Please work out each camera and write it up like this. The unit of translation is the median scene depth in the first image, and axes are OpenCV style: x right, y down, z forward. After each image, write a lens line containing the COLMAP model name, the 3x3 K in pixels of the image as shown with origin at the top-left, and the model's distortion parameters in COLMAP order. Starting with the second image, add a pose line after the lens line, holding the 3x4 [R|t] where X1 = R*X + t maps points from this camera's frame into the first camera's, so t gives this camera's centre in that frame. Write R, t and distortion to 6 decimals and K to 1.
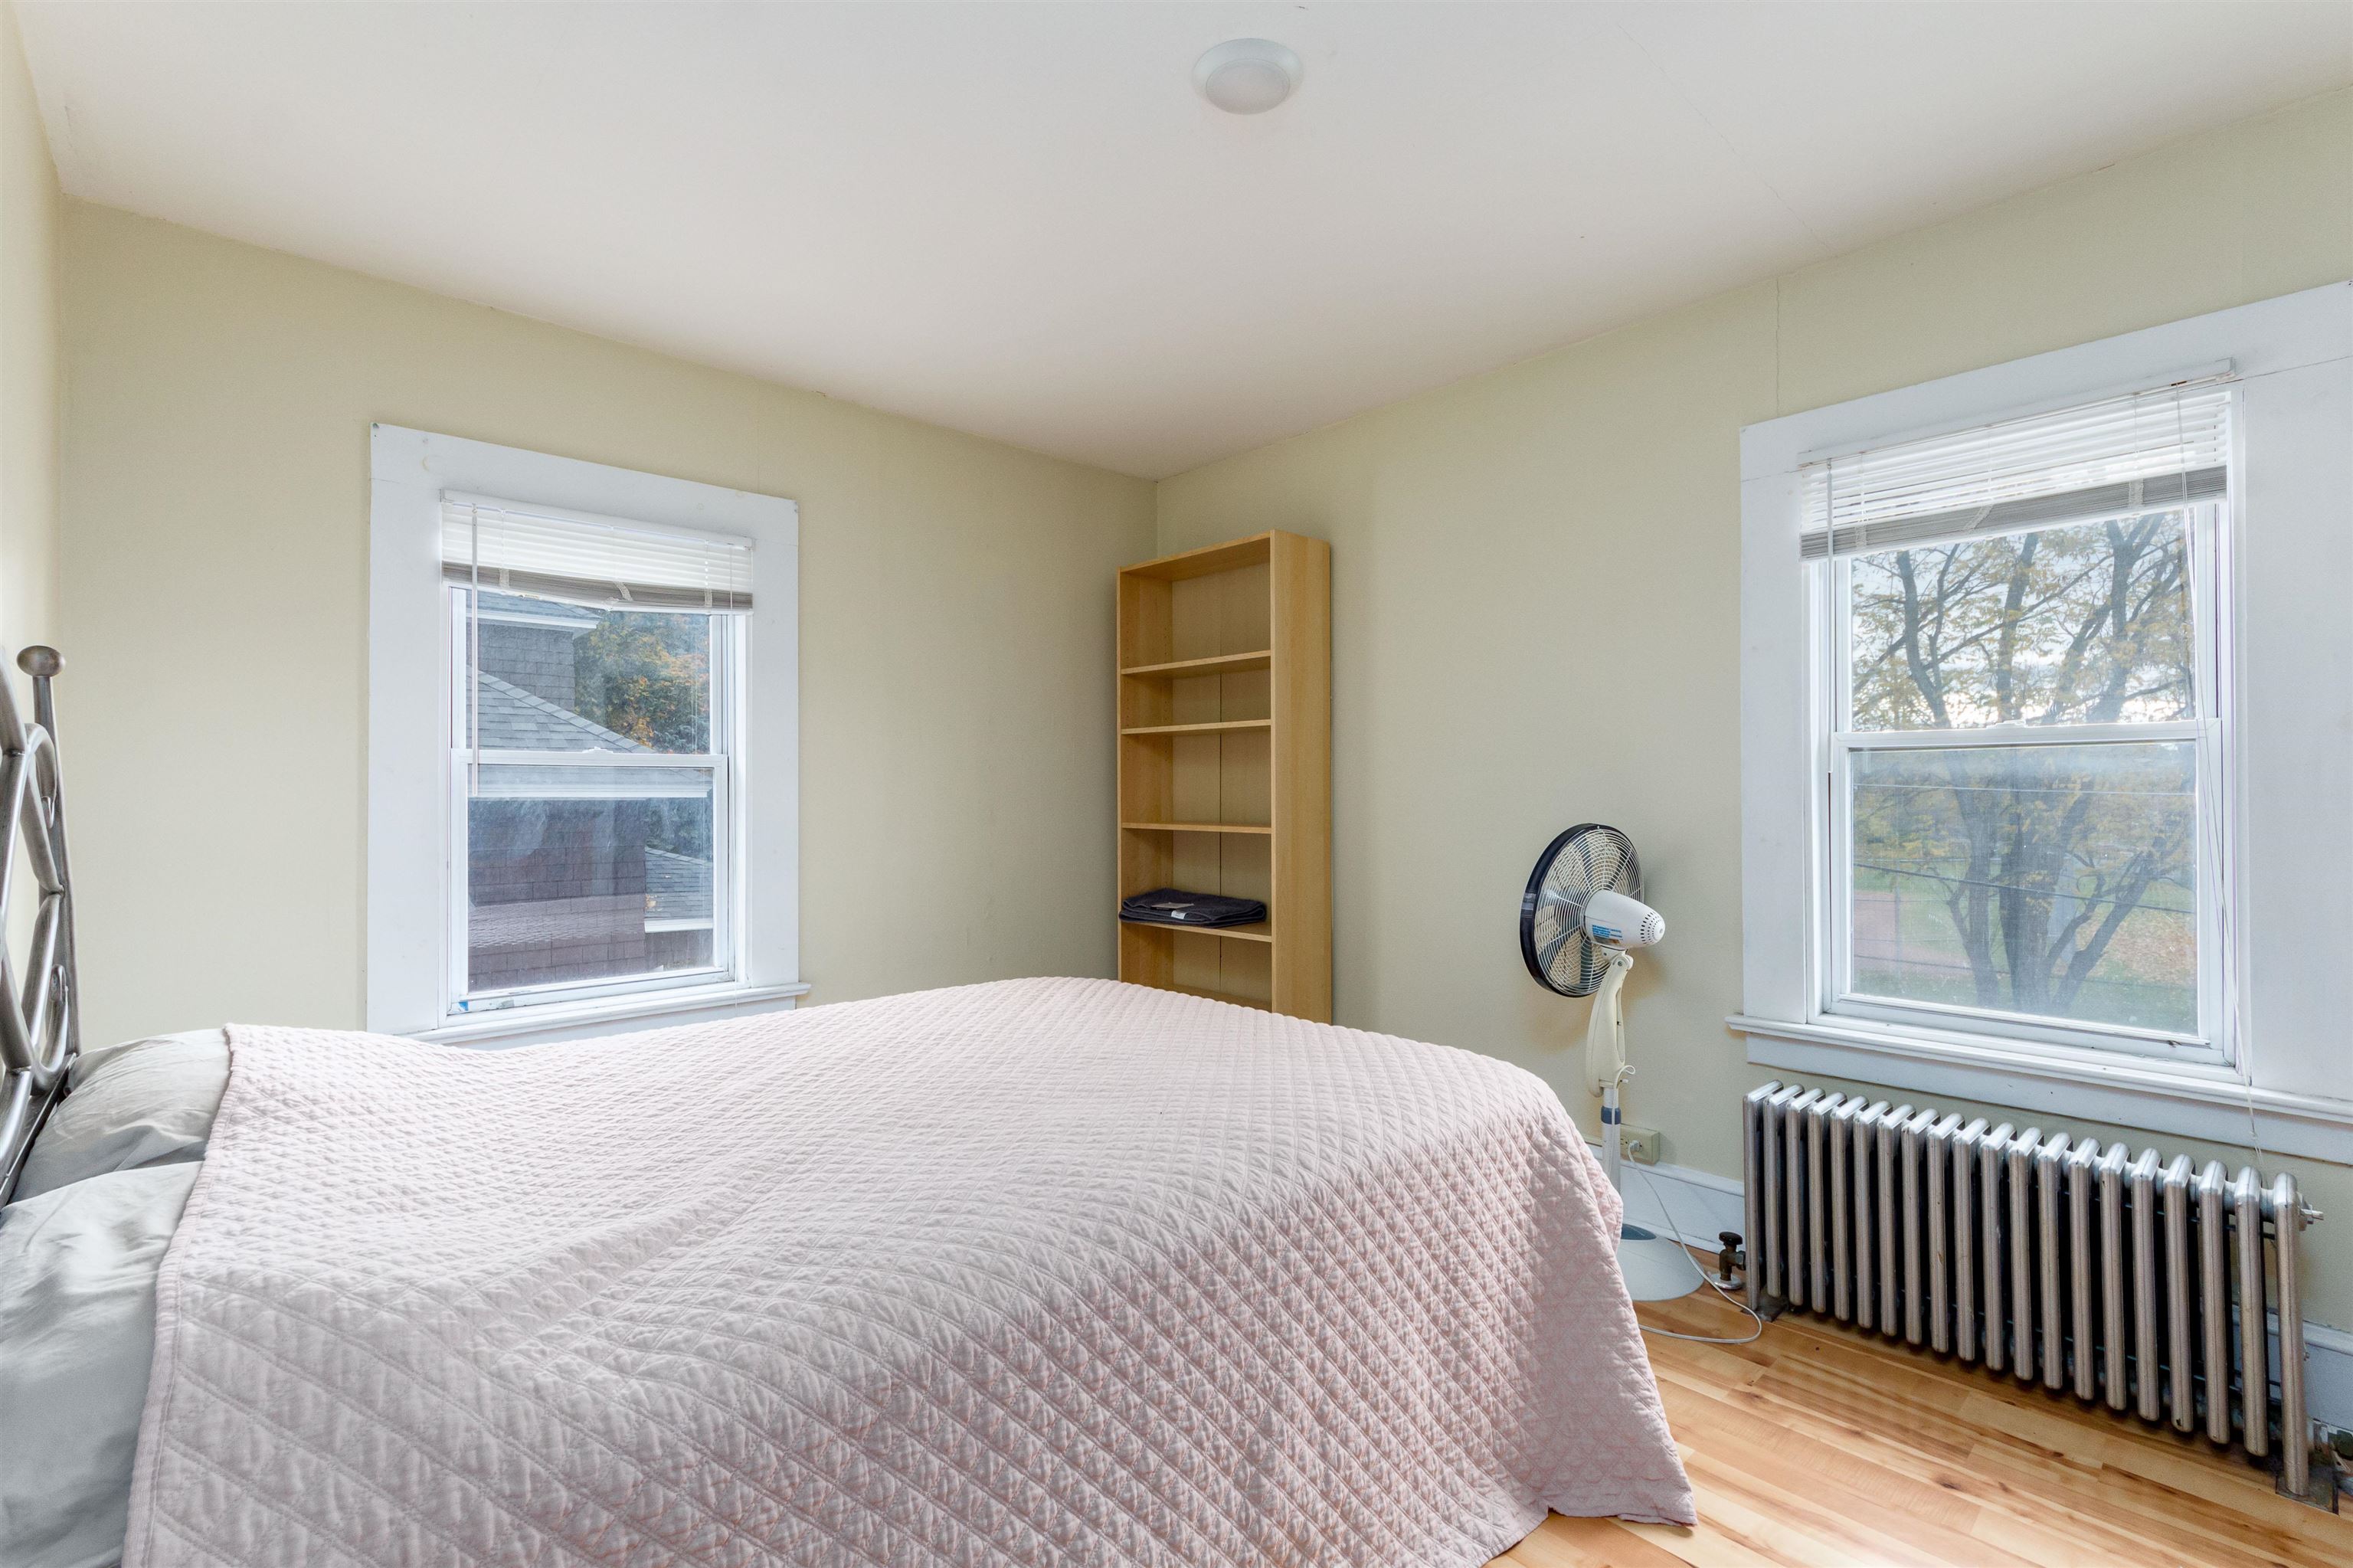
lens RADIAL K [[1060.4, 0, 1176.5], [0, 1060.4, 784.0], [0, 0, 1]] dist [0.002173, 0.000367]
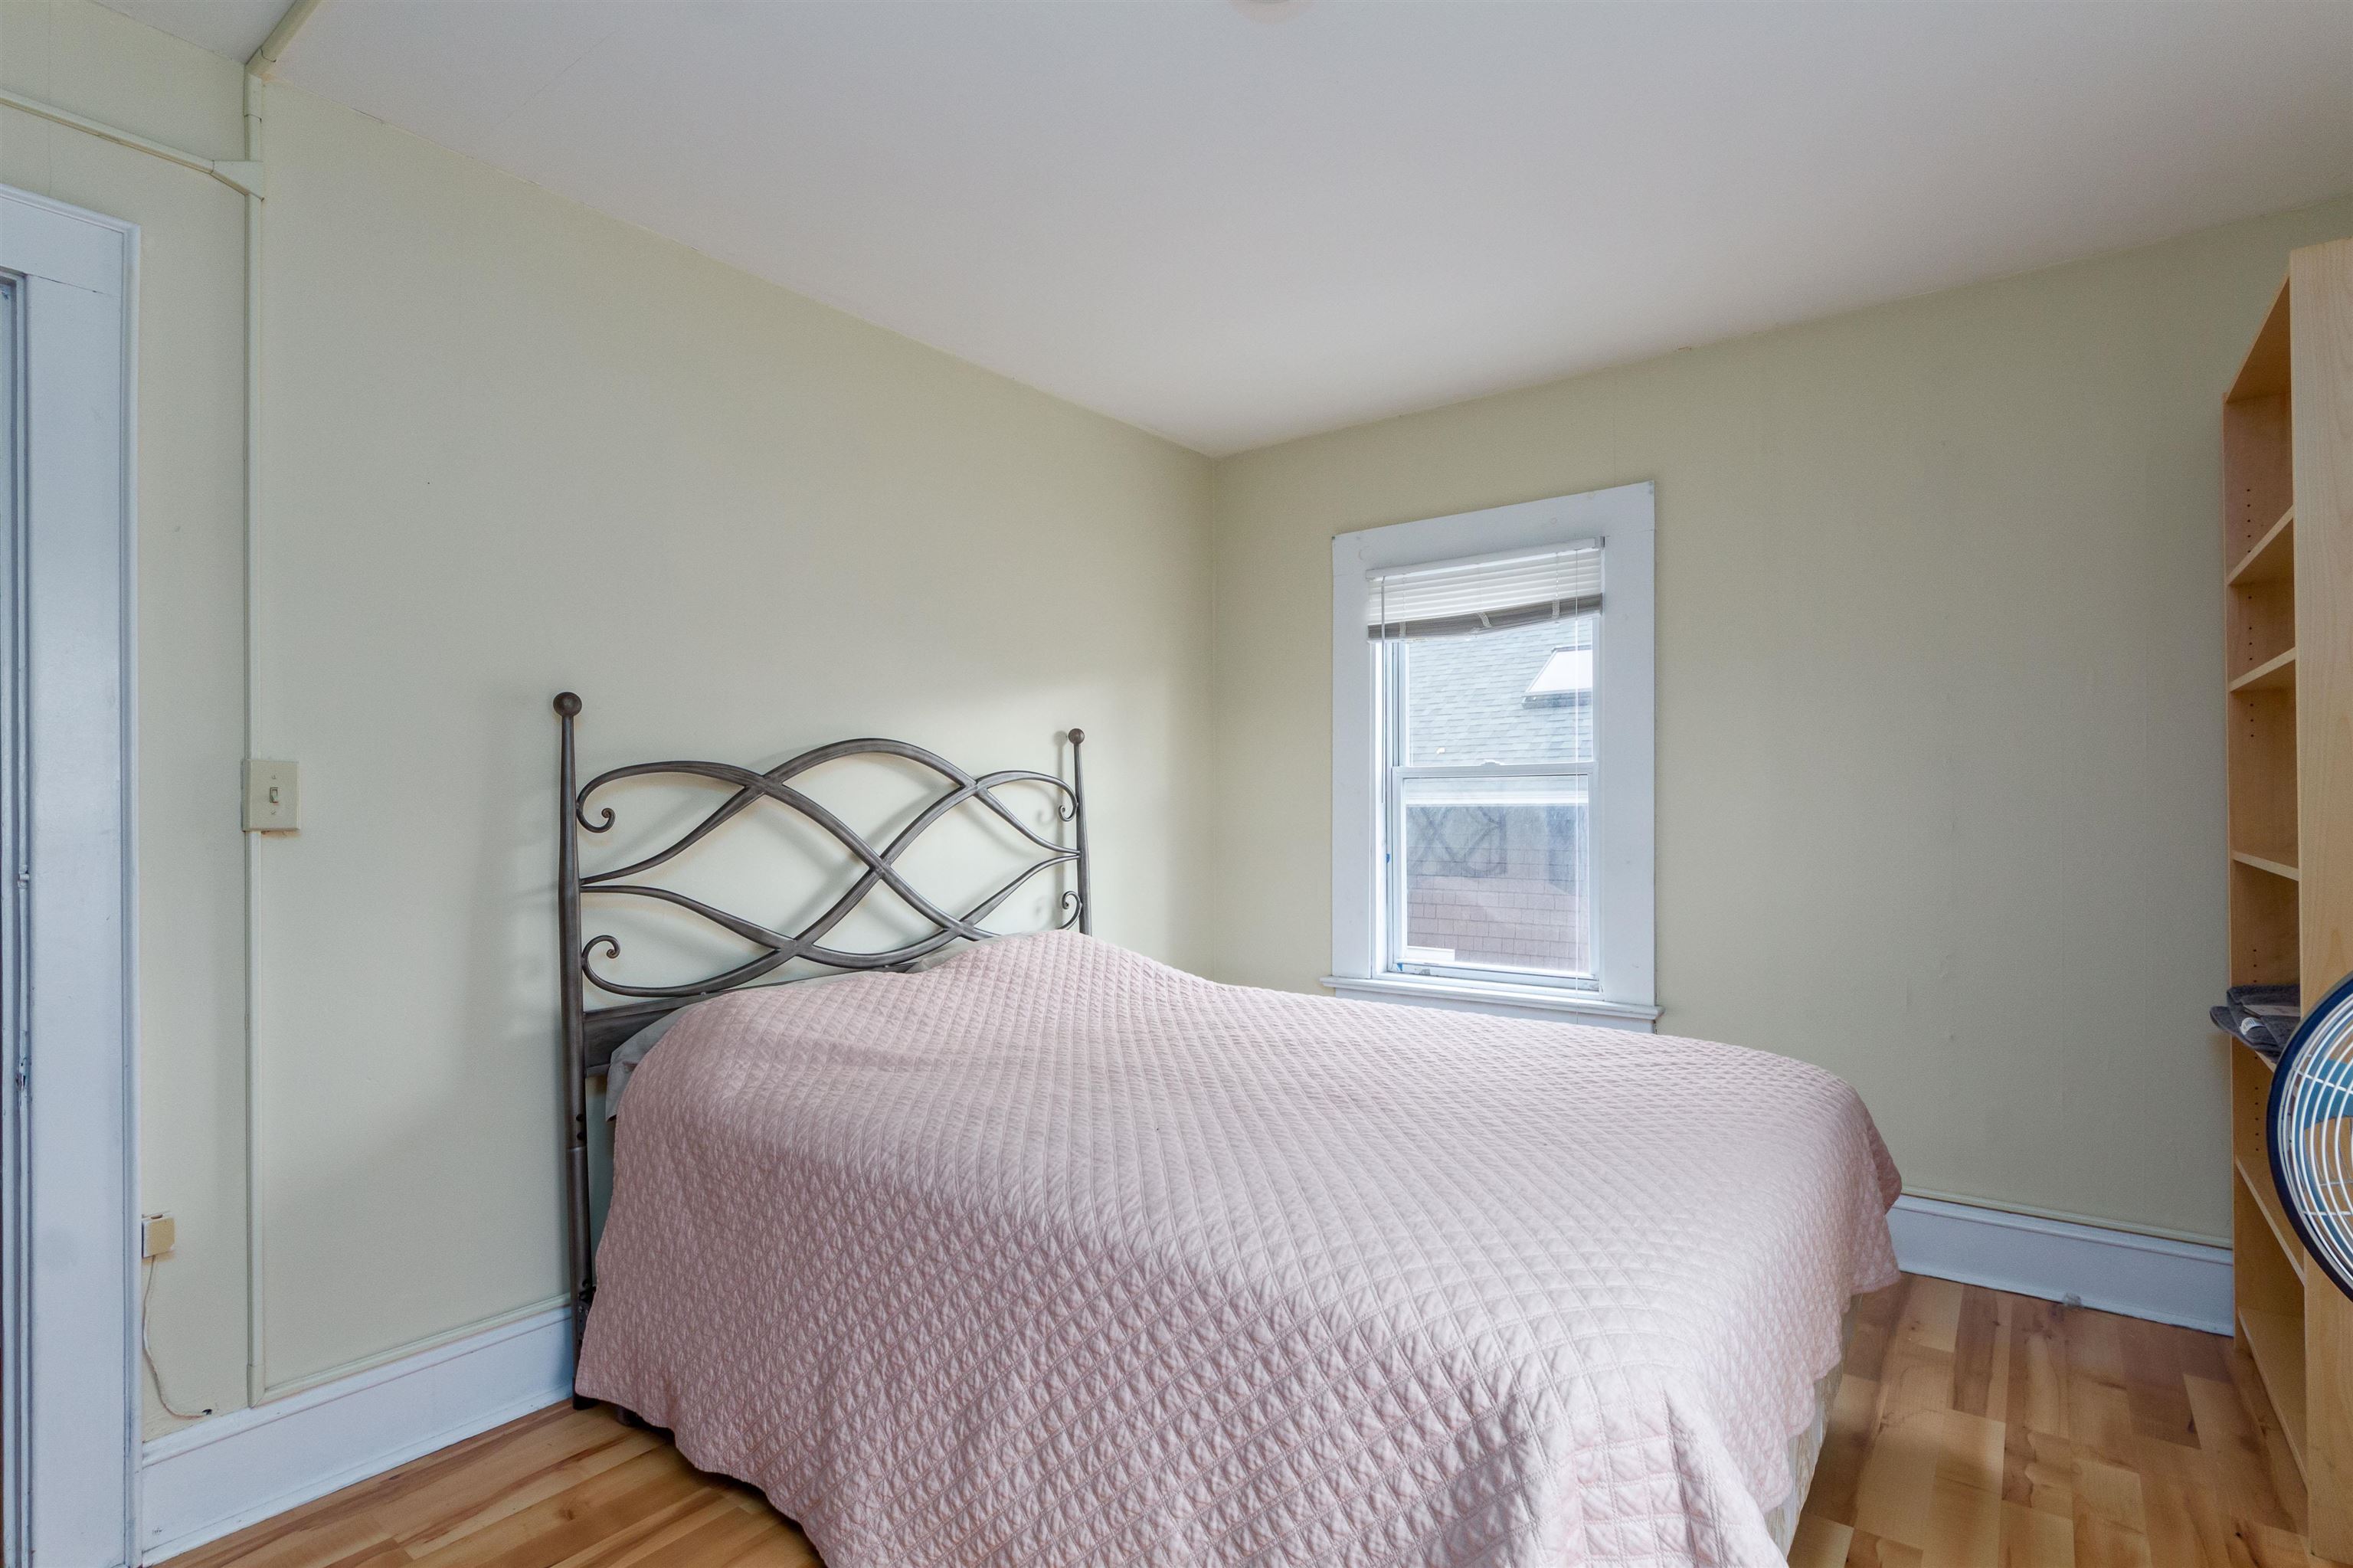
lens RADIAL K [[1103.5, 0, 1182.2], [0, 1103.5, 800.2], [0, 0, 1]] dist [0.001642, 0.000176]
pose [[0.187109, 0.000891, -0.982339, 0.555927], [0.013094, 0.999908, 0.003401, 0.000555], [0.982252, -0.013499, 0.187080, 0.462550]]
